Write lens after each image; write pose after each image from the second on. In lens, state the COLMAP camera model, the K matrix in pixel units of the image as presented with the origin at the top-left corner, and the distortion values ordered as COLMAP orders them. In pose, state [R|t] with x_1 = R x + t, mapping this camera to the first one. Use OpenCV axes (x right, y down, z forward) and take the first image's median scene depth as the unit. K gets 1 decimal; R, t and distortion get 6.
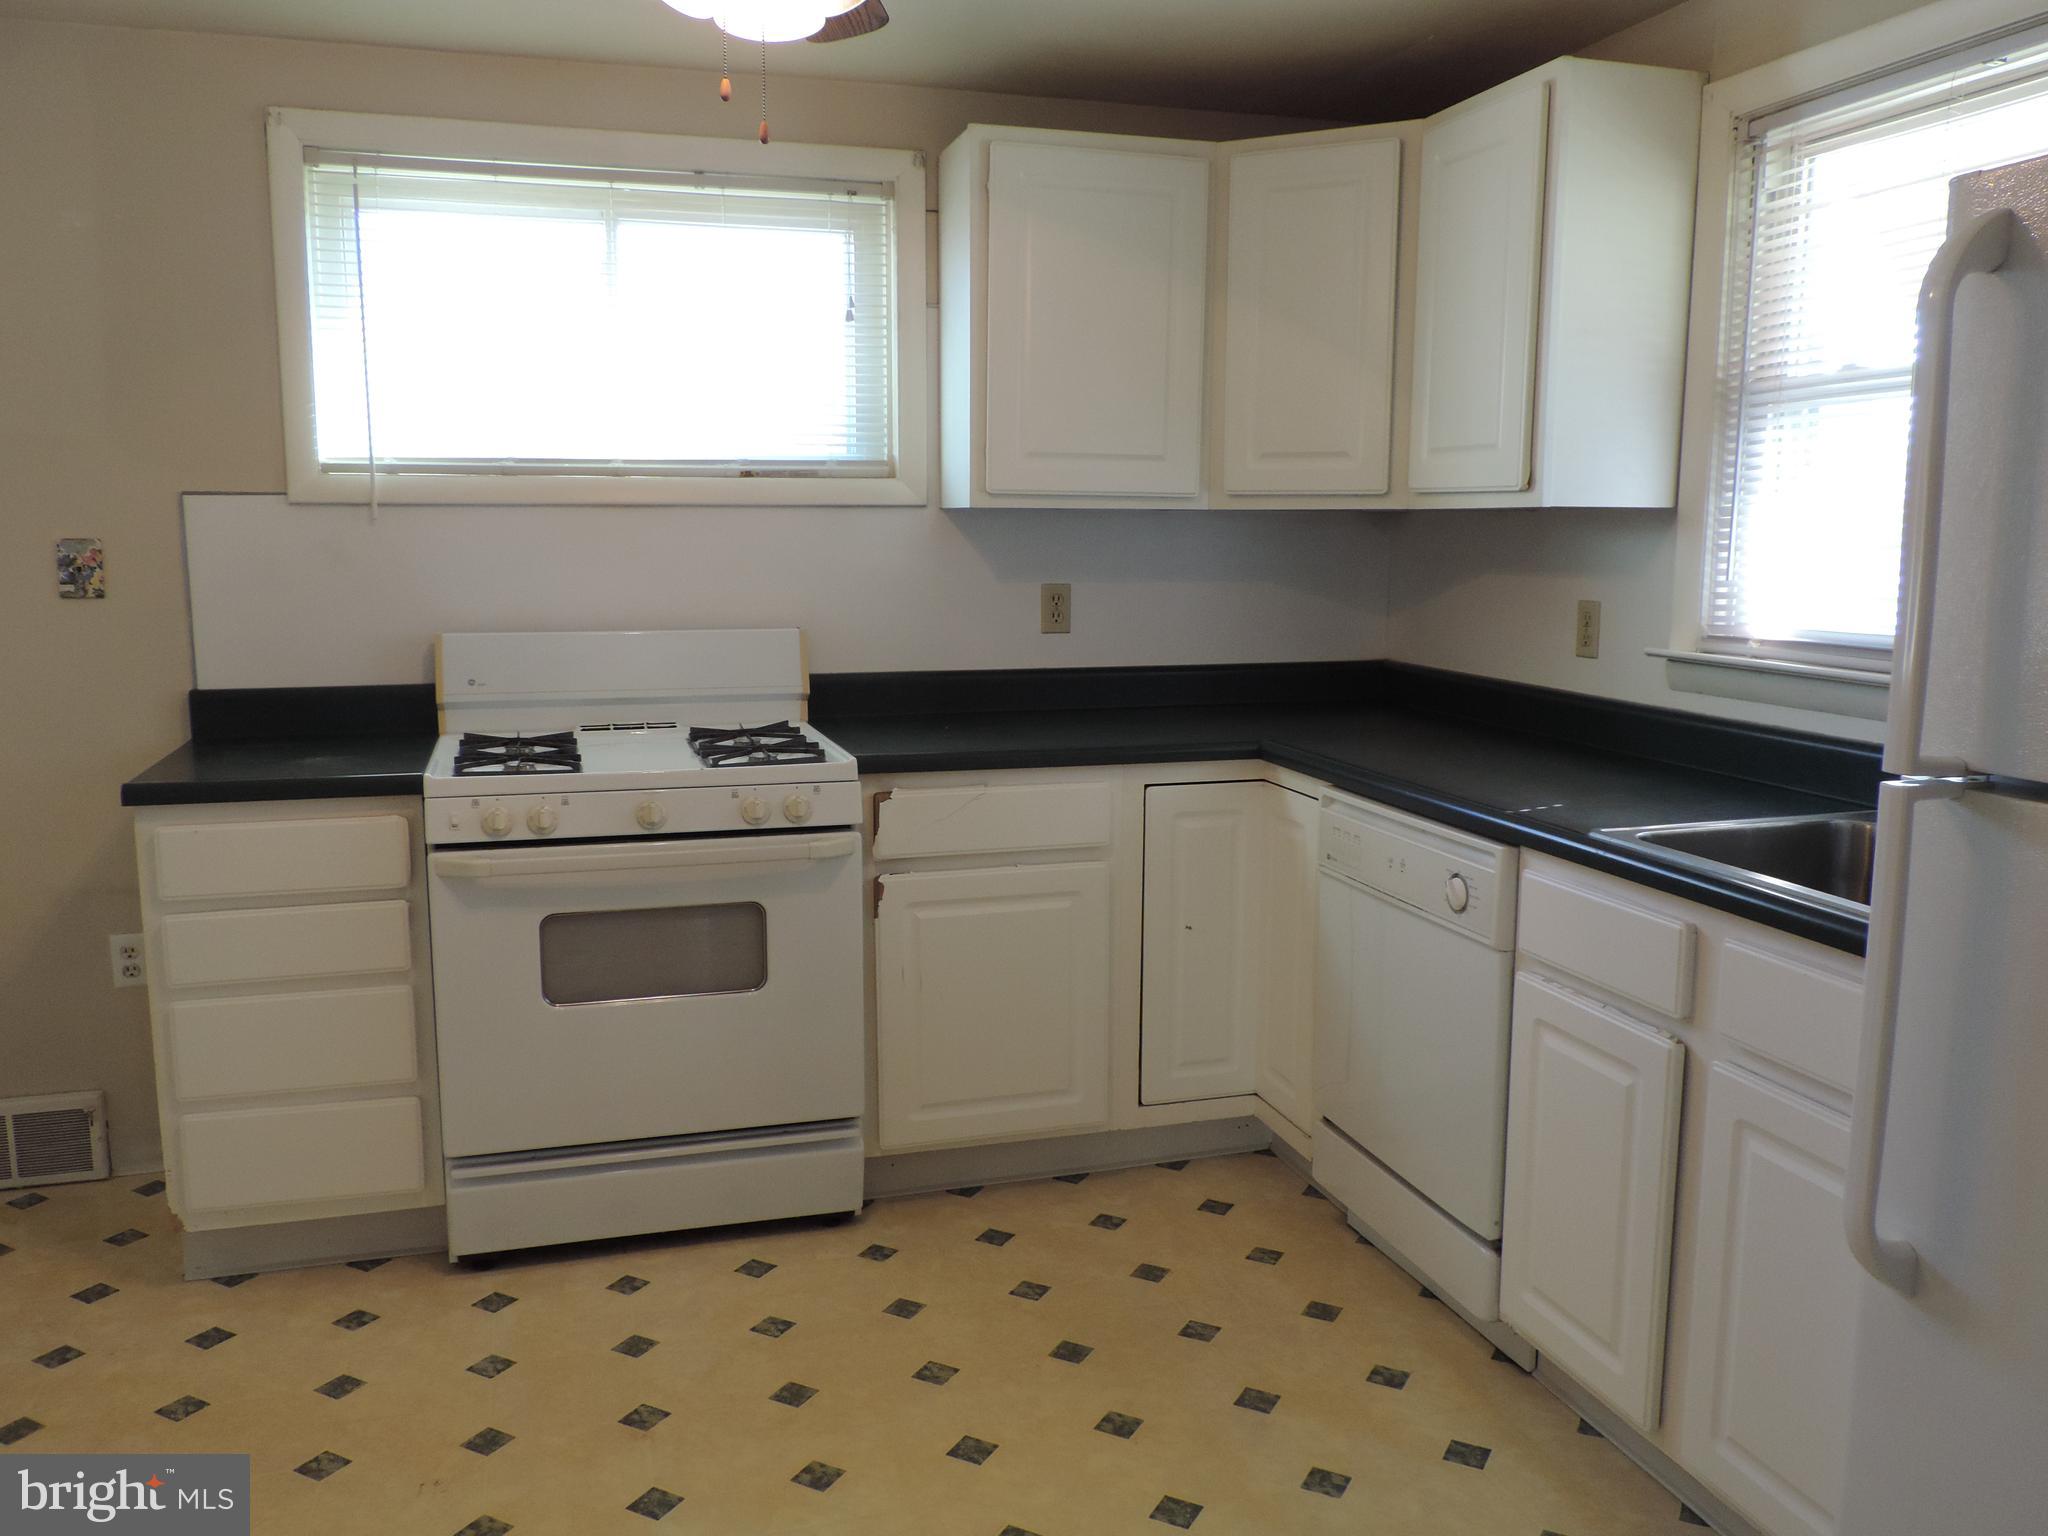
lens RADIAL K [[1626.4, 0, 1036.4], [0, 1626.4, 770.9], [0, 0, 1]] dist [-0.011684, -0.007155]
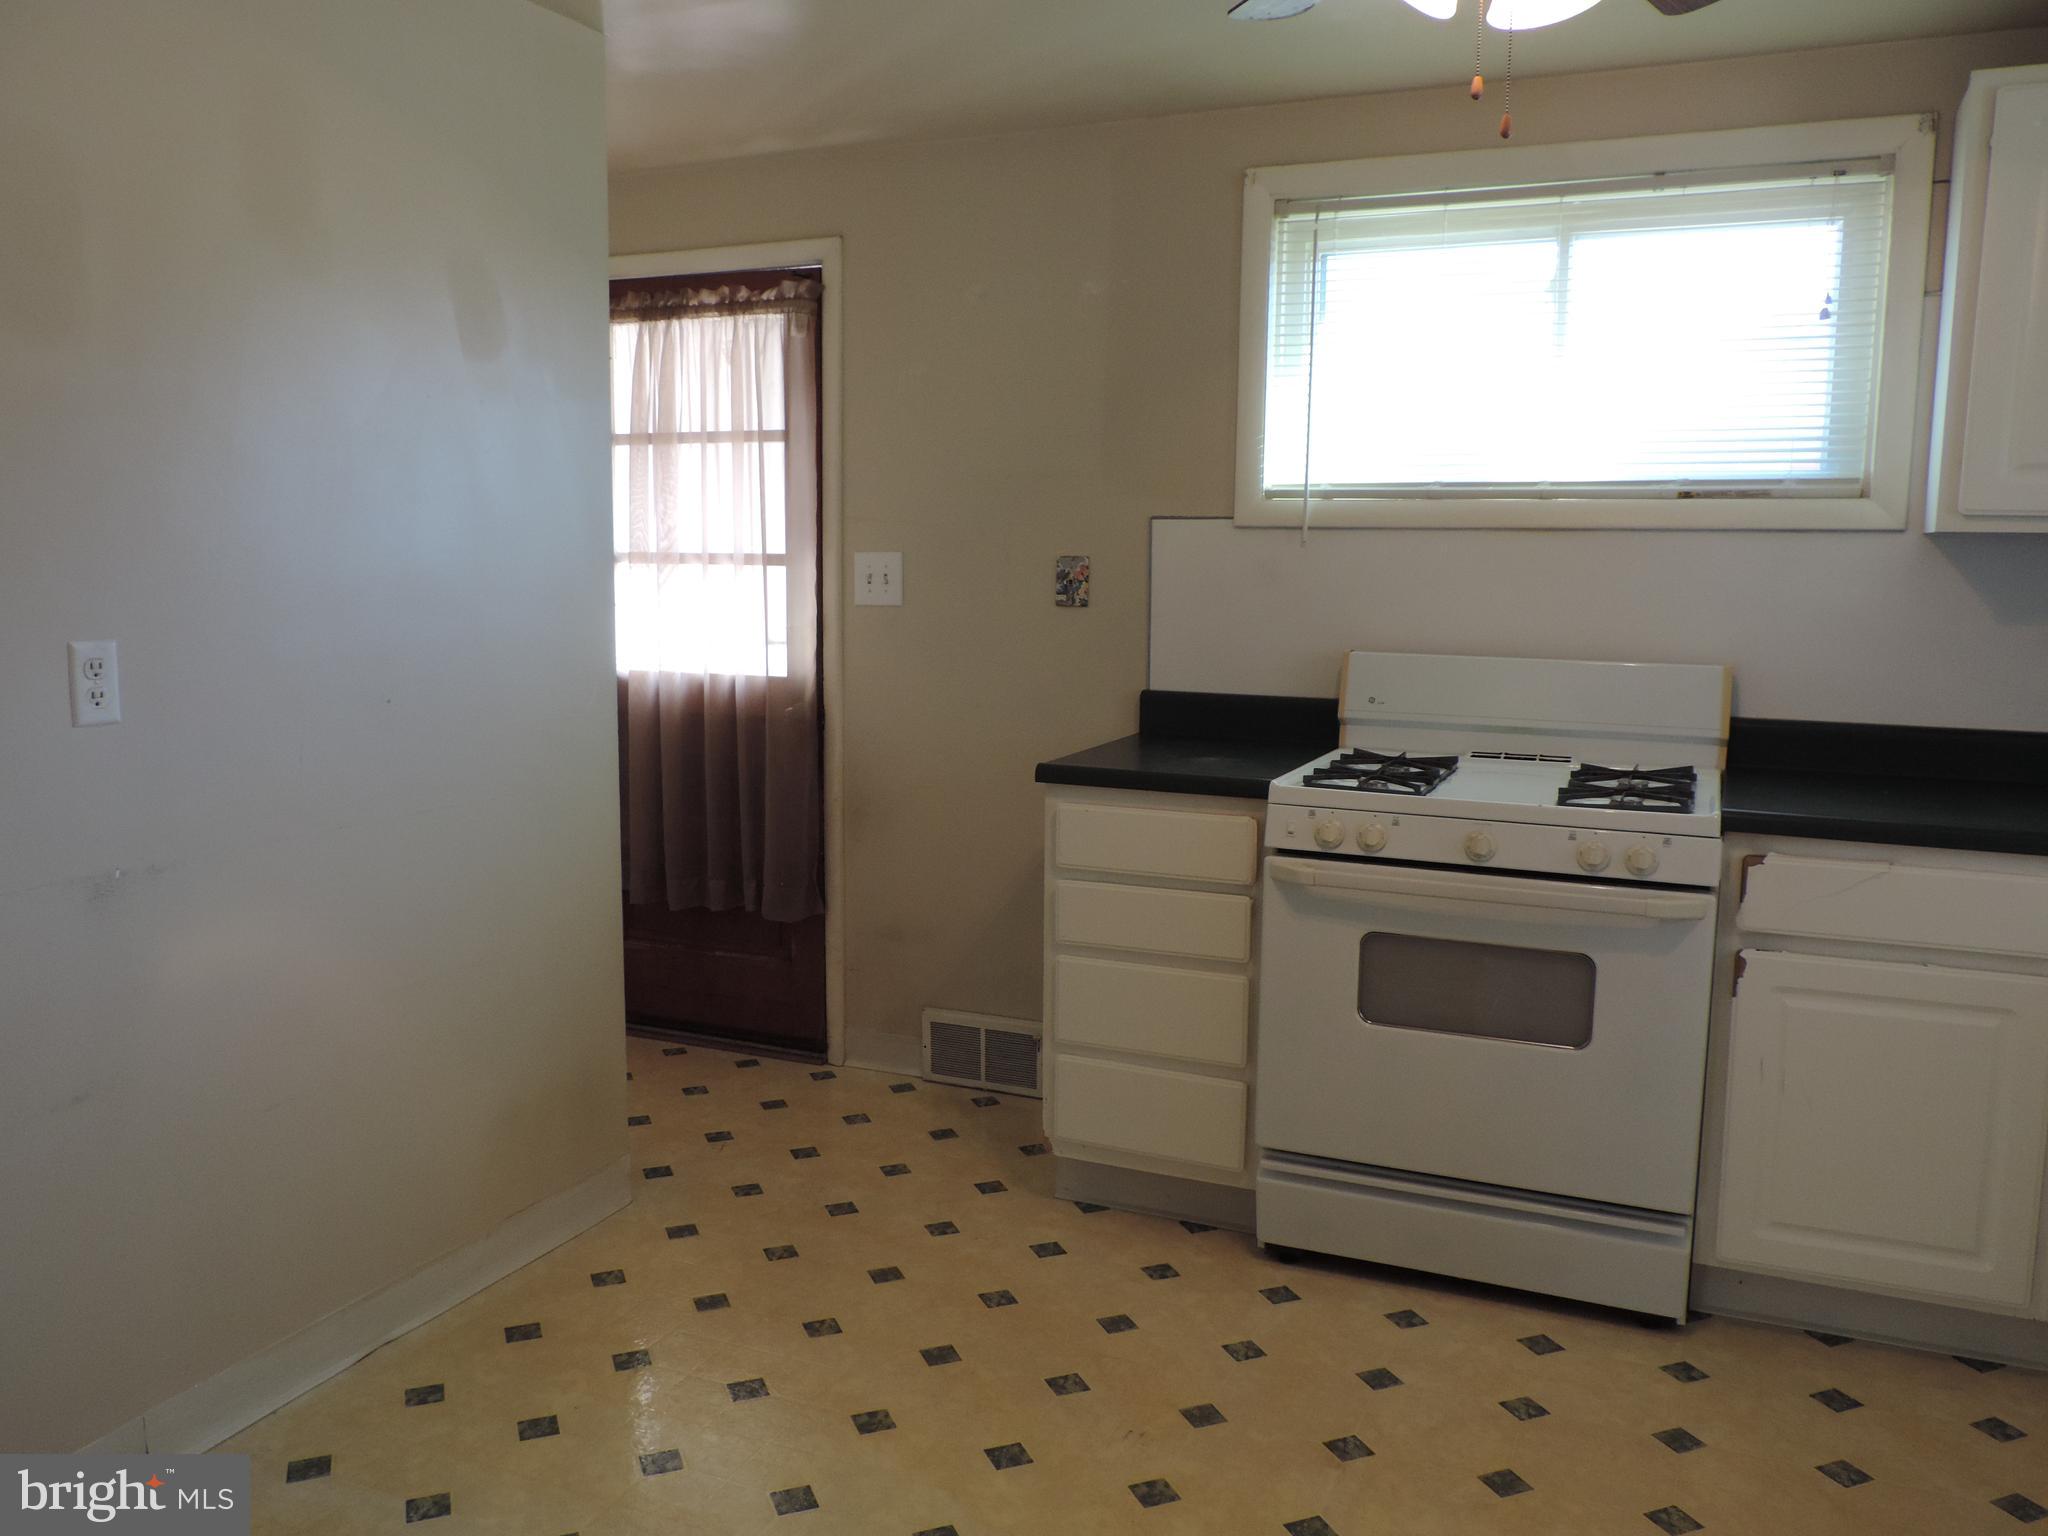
lens RADIAL K [[1626.4, 0, 1030.7], [0, 1626.4, 770.4], [0, 0, 1]] dist [-0.011684, -0.007155]
pose [[0.758417, 0.093213, -0.645069, 0.165821], [-0.105833, 0.994198, 0.019232, -0.007500], [0.643119, 0.053684, 0.763882, 0.079541]]
